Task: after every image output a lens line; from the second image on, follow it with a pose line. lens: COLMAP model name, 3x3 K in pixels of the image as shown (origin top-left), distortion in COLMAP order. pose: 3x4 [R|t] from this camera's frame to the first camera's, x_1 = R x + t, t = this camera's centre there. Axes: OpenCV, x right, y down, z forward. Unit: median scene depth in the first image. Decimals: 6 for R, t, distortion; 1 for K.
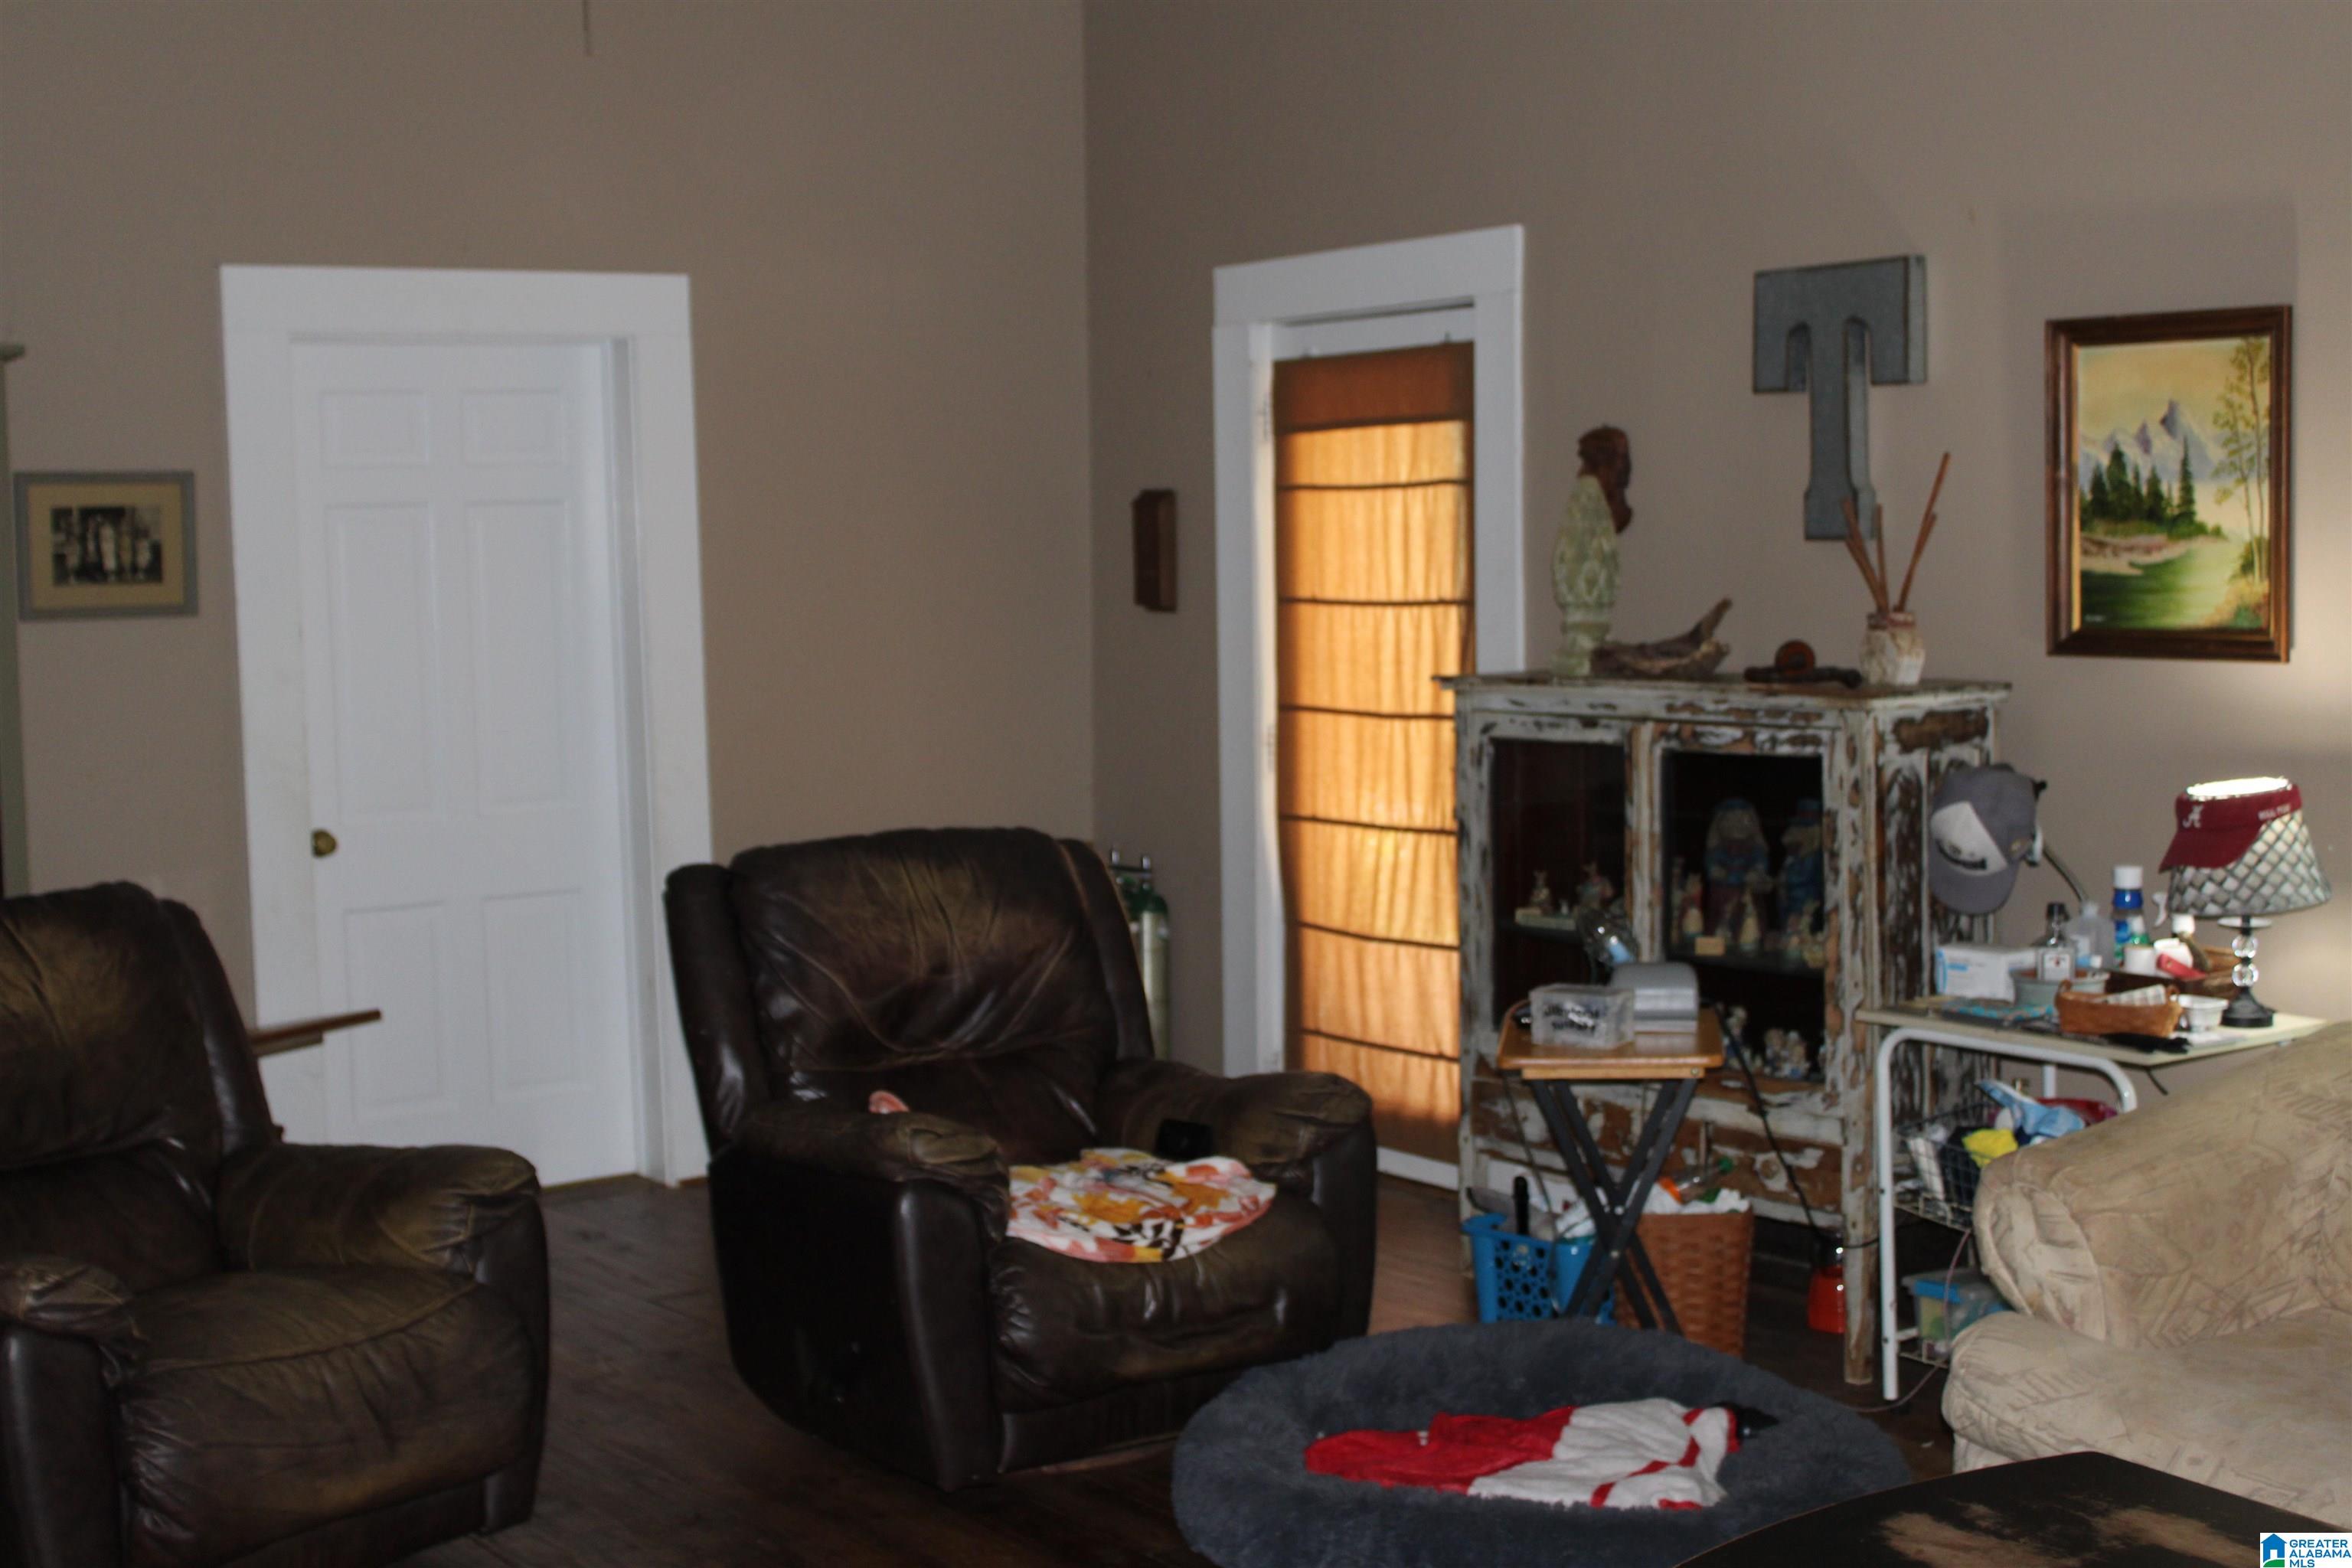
lens RADIAL K [[3169.2, 0, 1175.9], [0, 3169.2, 773.6], [0, 0, 1]] dist [-0.037238, 0.000000]
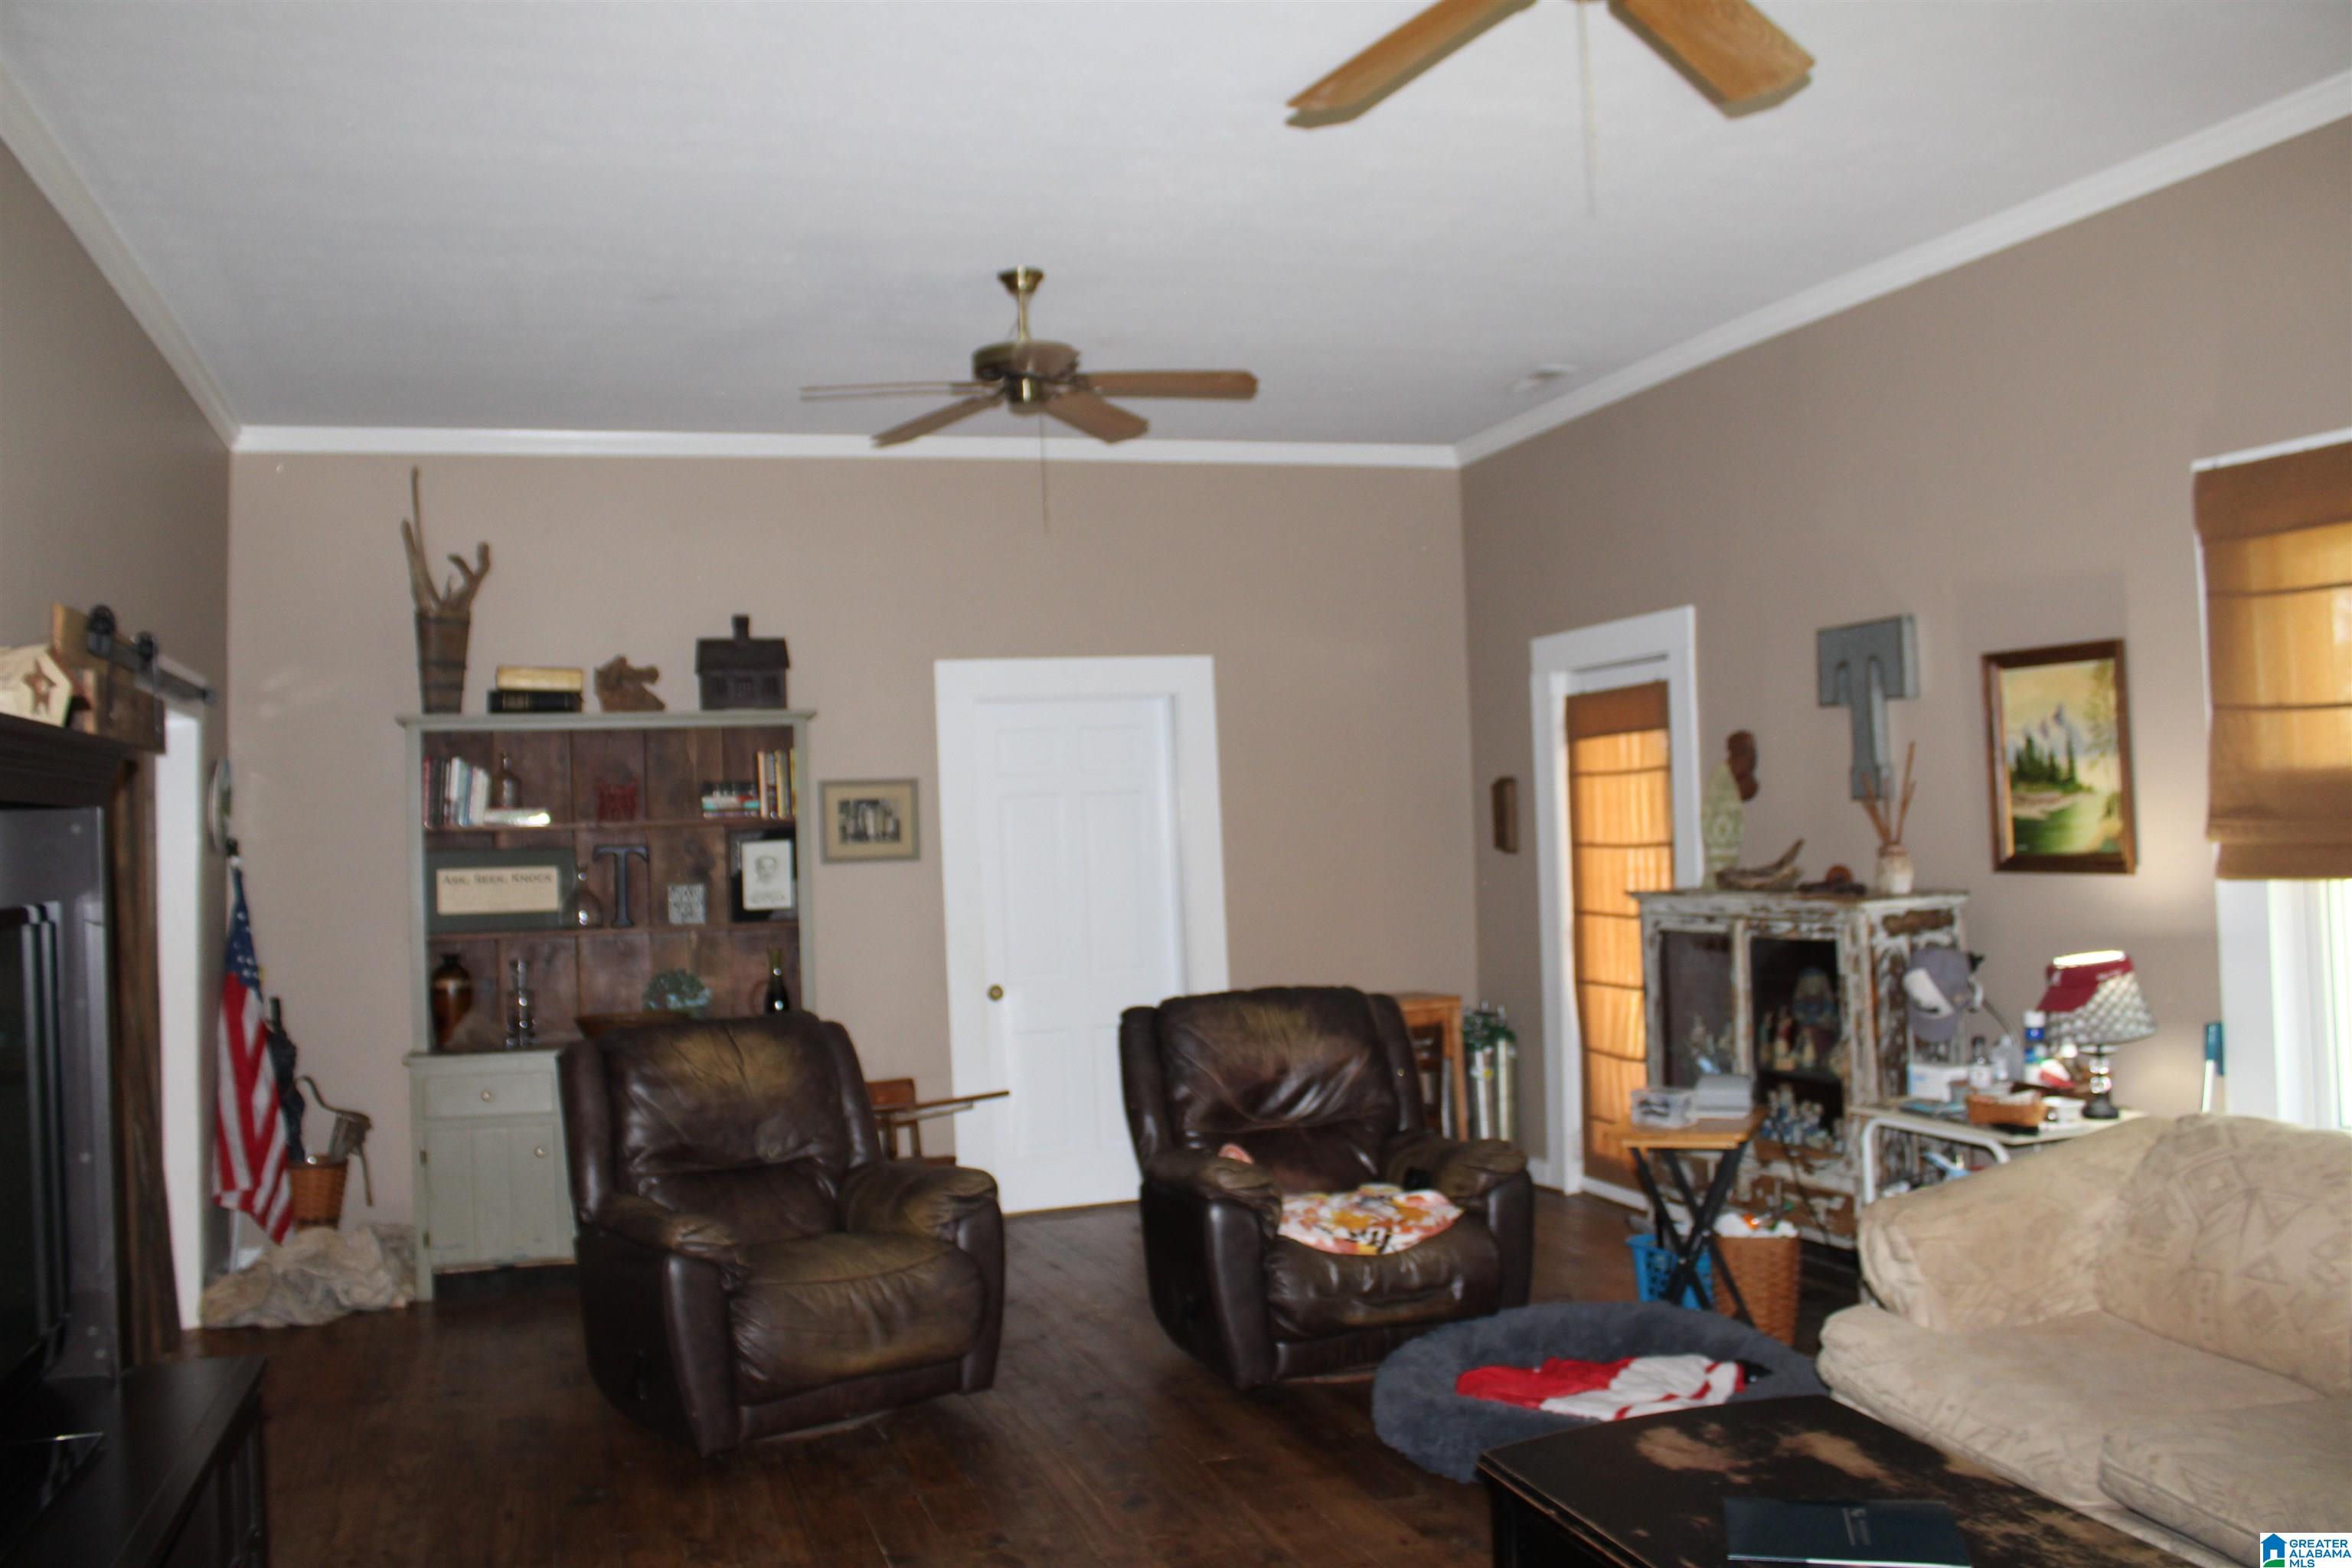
lens RADIAL K [[1956.0, 0, 1174.1], [0, 1956.0, 774.0], [0, 0, 1]] dist [-0.163930, 0.136627]
pose [[0.957903, -0.022270, -0.286226, 0.168400], [-0.004800, 0.995605, -0.093526, 0.003124], [0.287051, 0.090963, 0.953587, 0.009282]]
